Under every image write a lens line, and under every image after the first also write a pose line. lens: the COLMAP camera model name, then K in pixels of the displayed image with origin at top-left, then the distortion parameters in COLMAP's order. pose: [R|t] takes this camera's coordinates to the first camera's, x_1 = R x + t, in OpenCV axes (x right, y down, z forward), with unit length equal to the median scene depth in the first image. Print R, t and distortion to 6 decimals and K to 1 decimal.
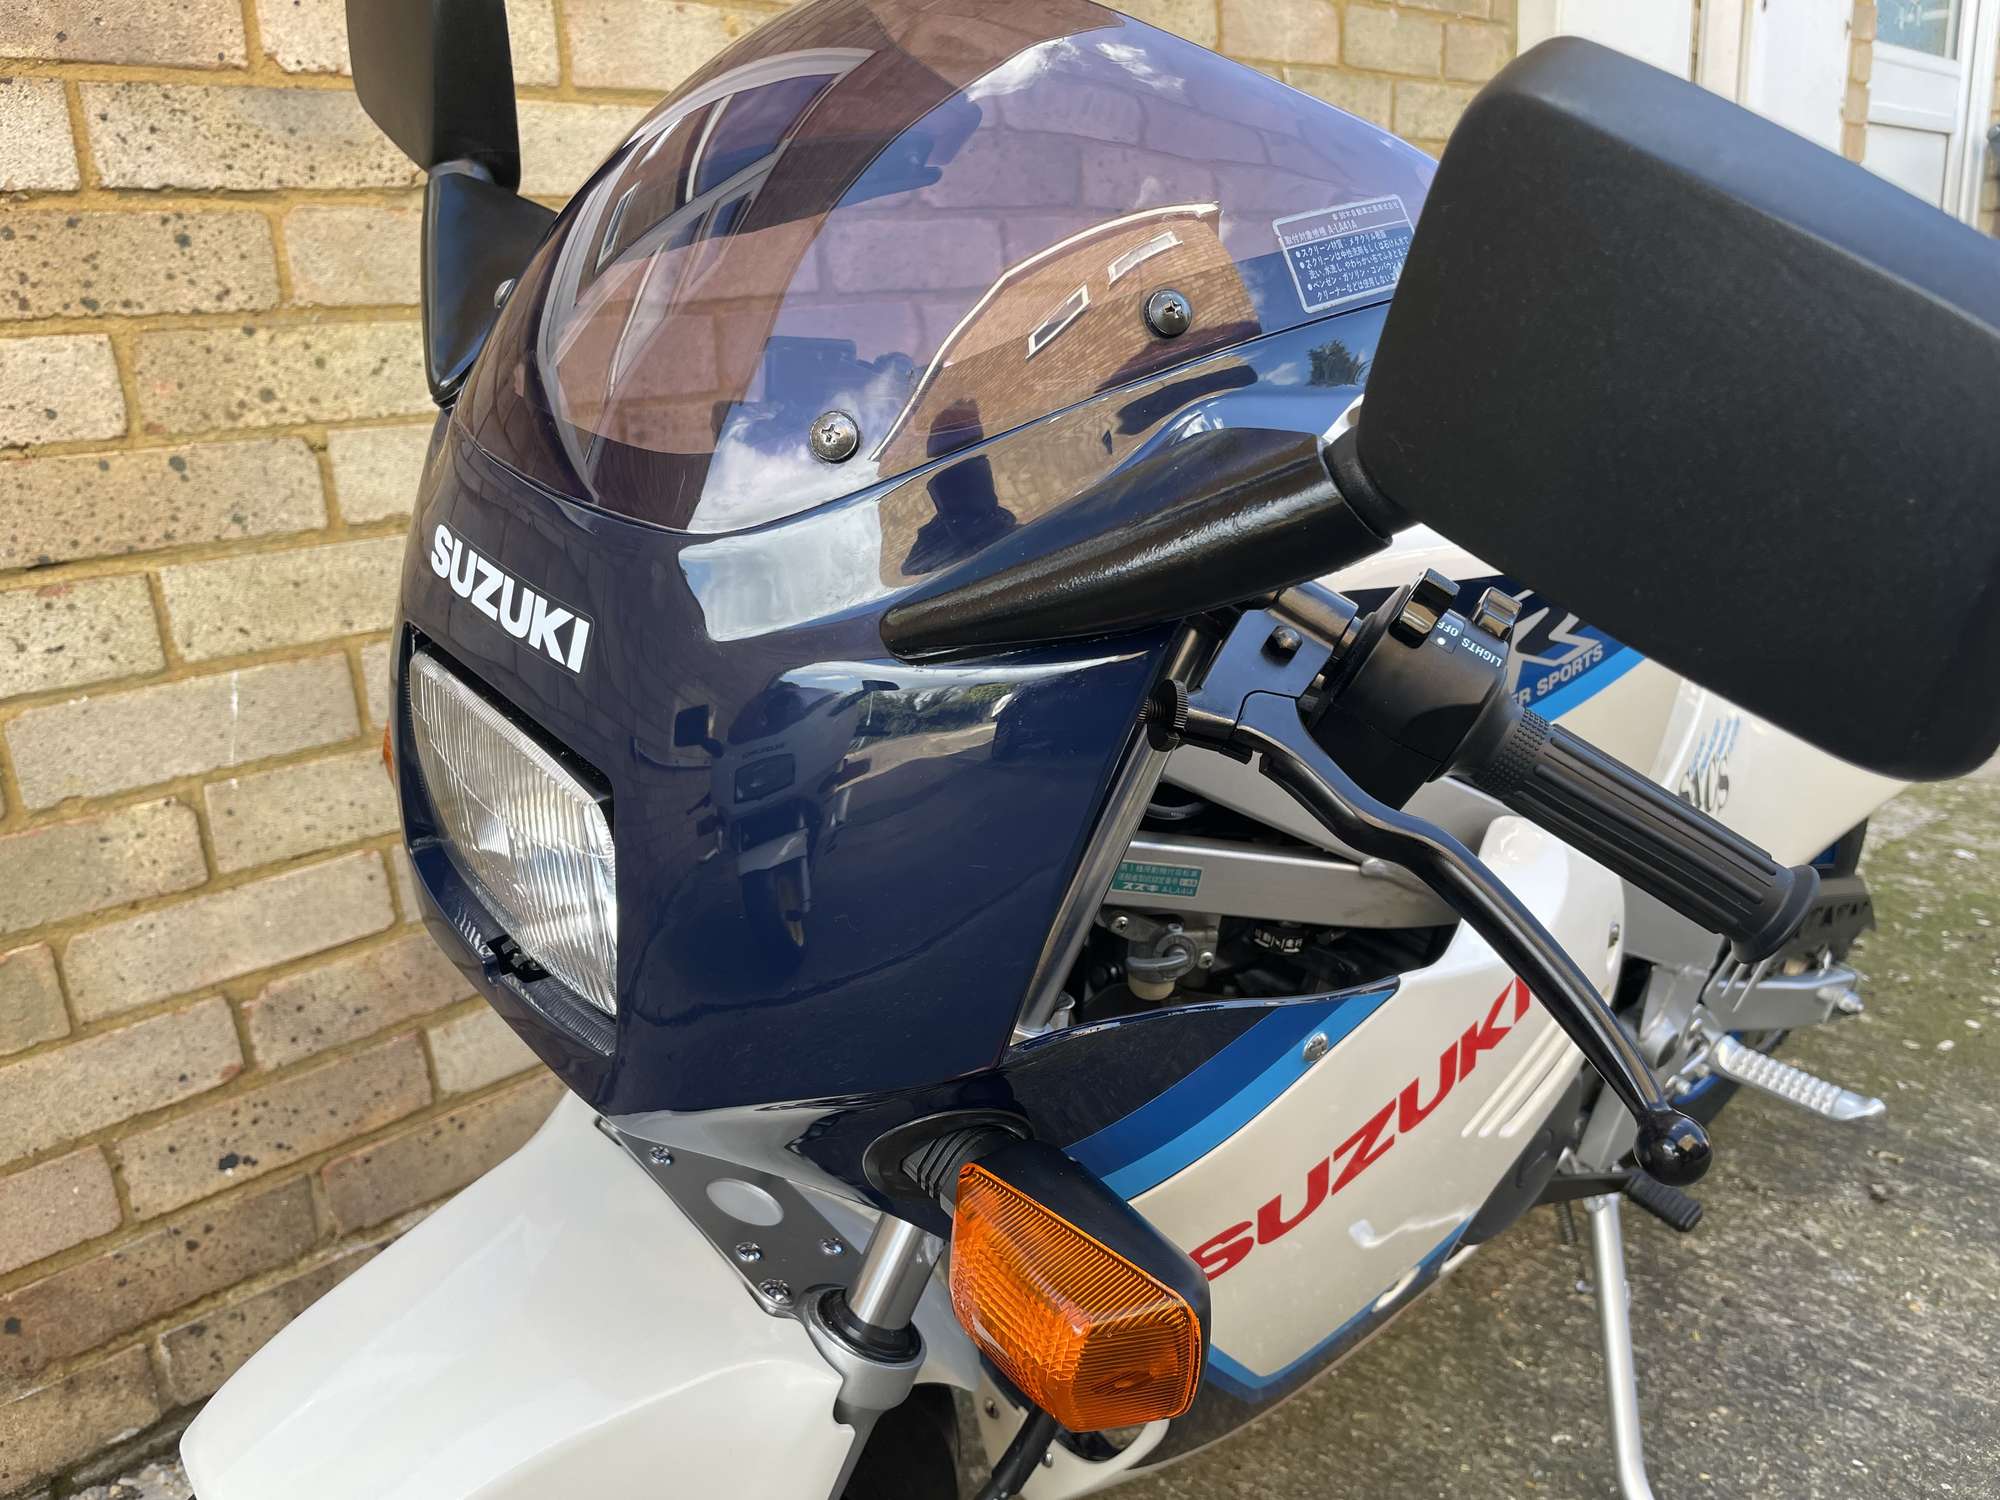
lens RADIAL K [[1538.6, 0, 1007.5], [0, 1538.6, 762.1], [0, 0, 1]] dist [0.078771, -0.120297]
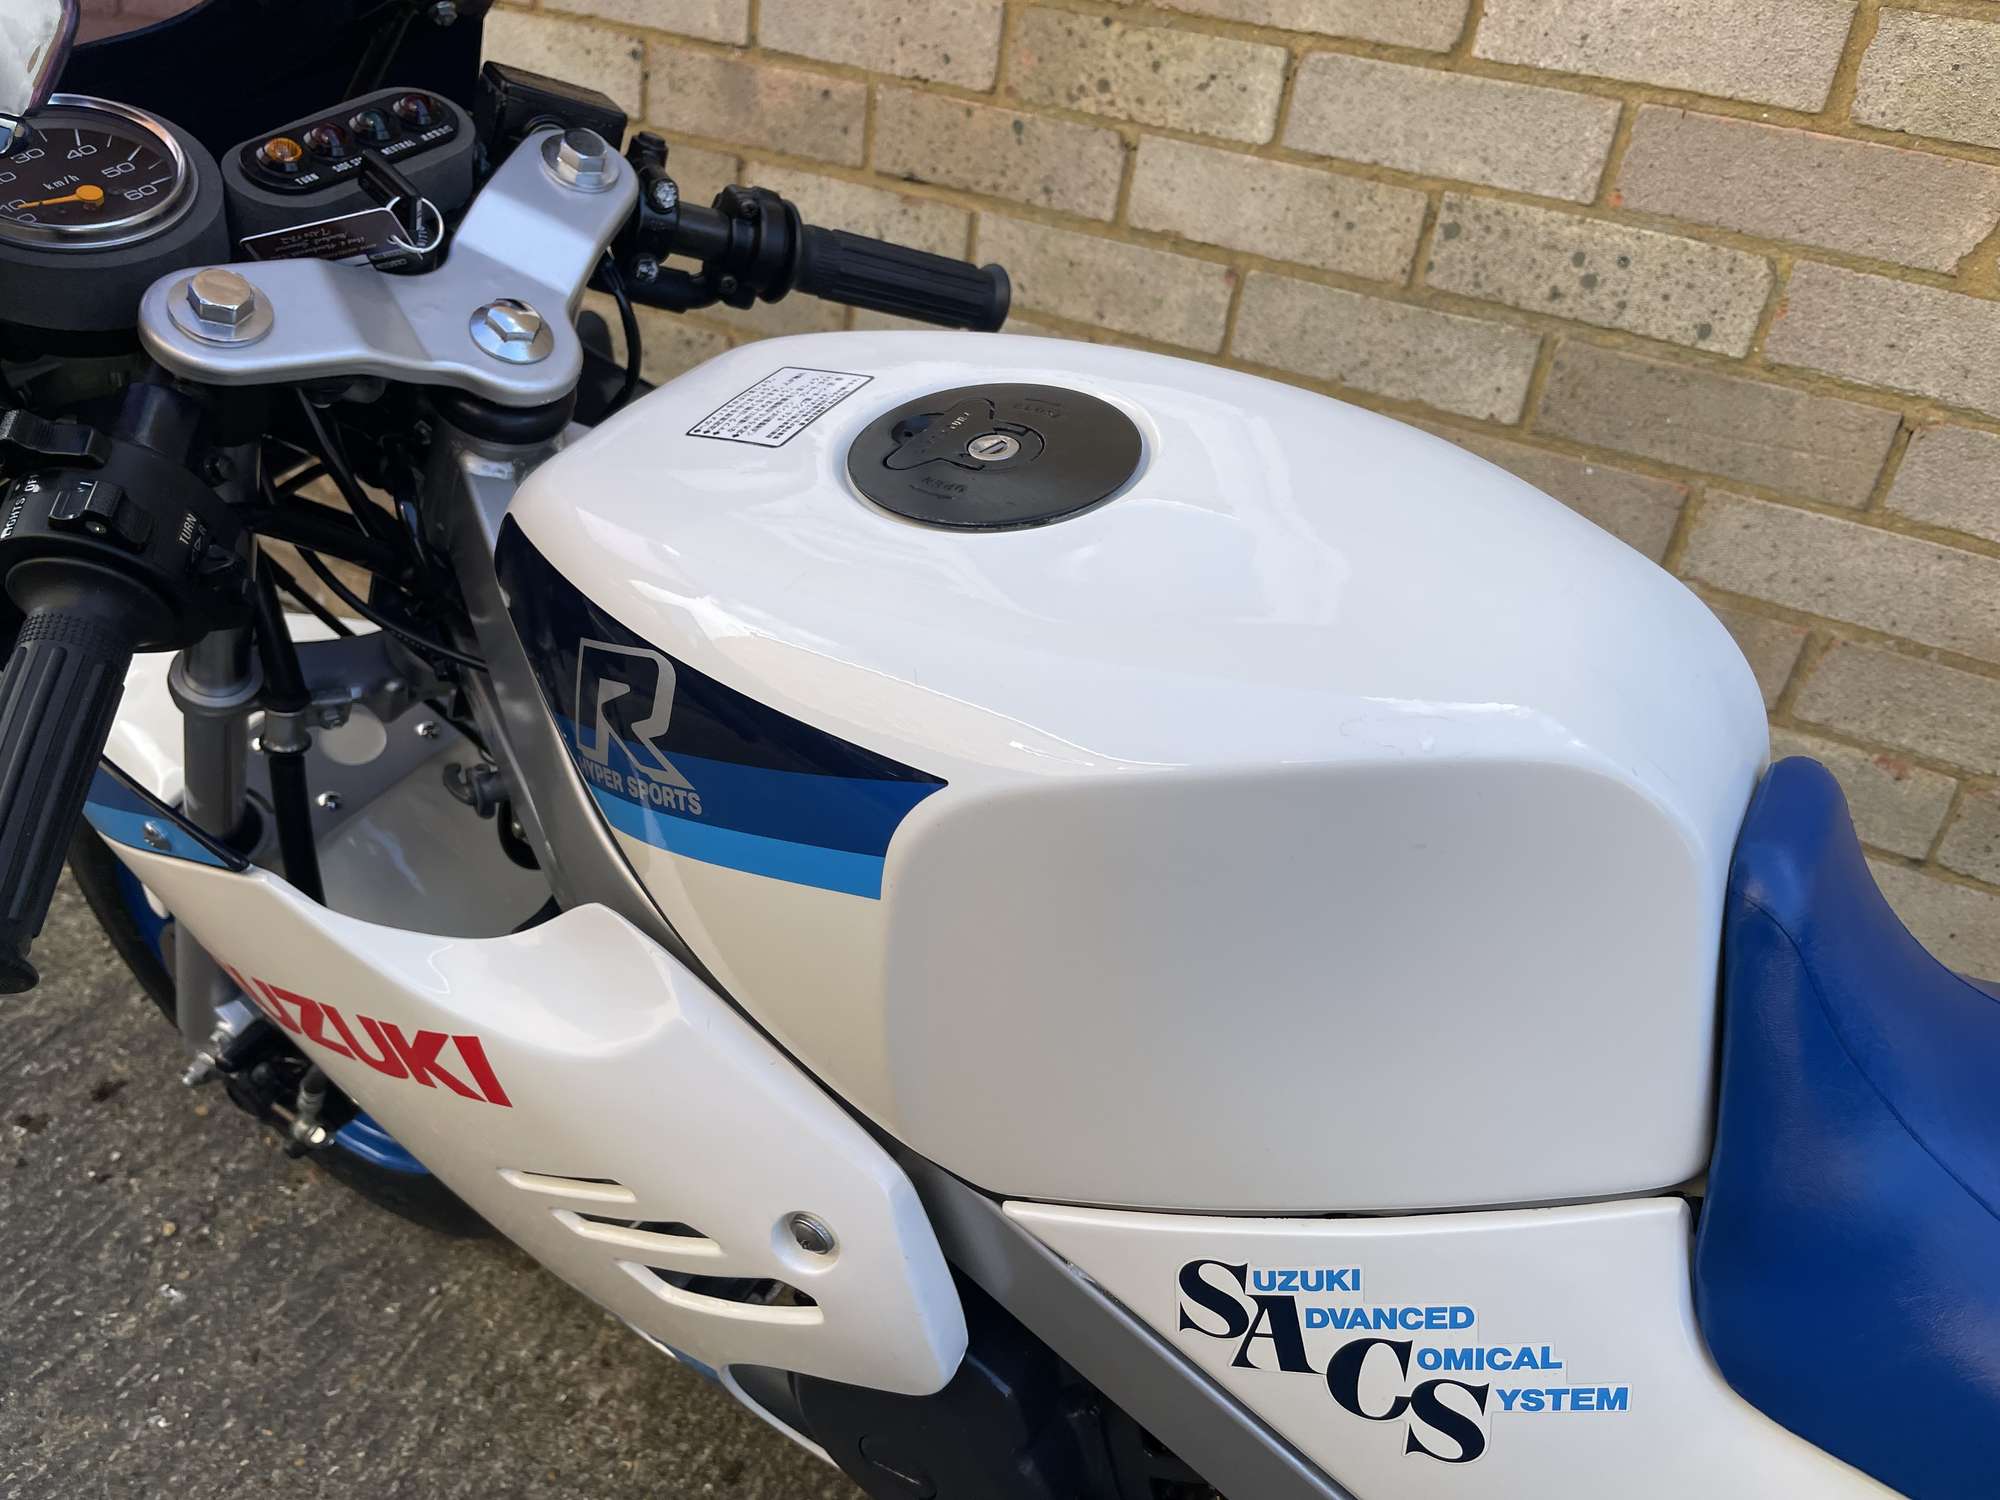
lens RADIAL K [[1533.6, 0, 979.1], [0, 1533.6, 741.9], [0, 0, 1]] dist [0.057814, -0.086015]
pose [[0.291244, 0.534309, -0.793531, 0.580013], [-0.395468, 0.822540, 0.408696, -0.256594], [0.871081, 0.194786, 0.450862, 0.509955]]
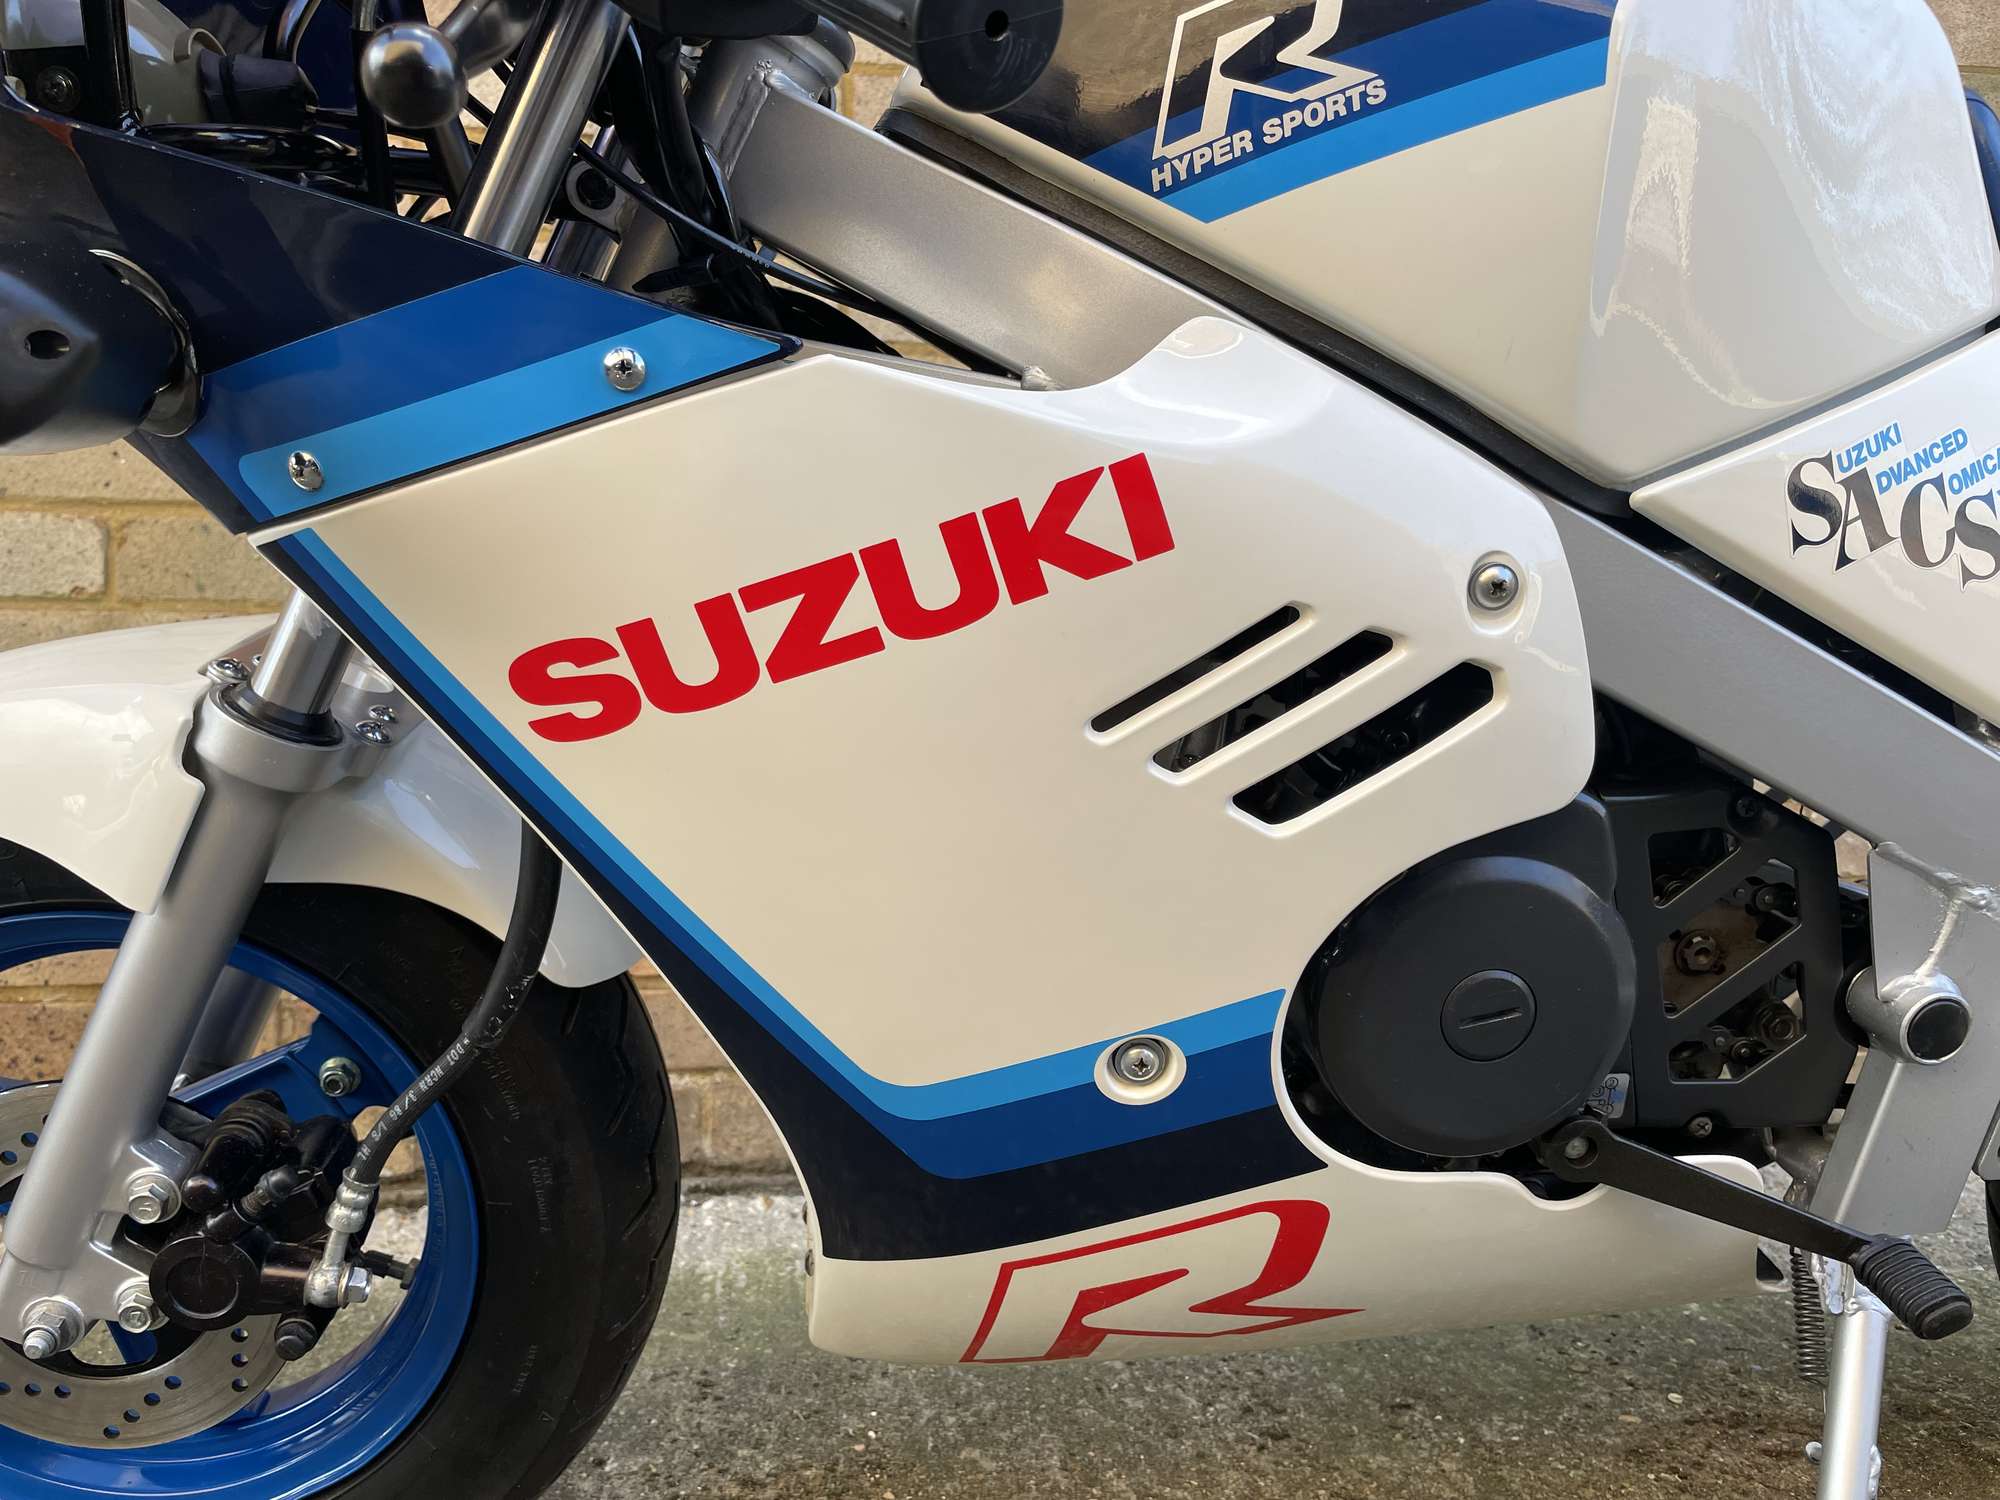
lens RADIAL K [[1538.6, 0, 971.0], [0, 1538.6, 749.0], [0, 0, 1]] dist [0.078771, -0.120297]
pose [[0.807329, 0.075395, -0.585266, 0.423627], [-0.214614, 0.961400, -0.172195, 0.241555], [0.549692, 0.264624, 0.792347, 0.259360]]
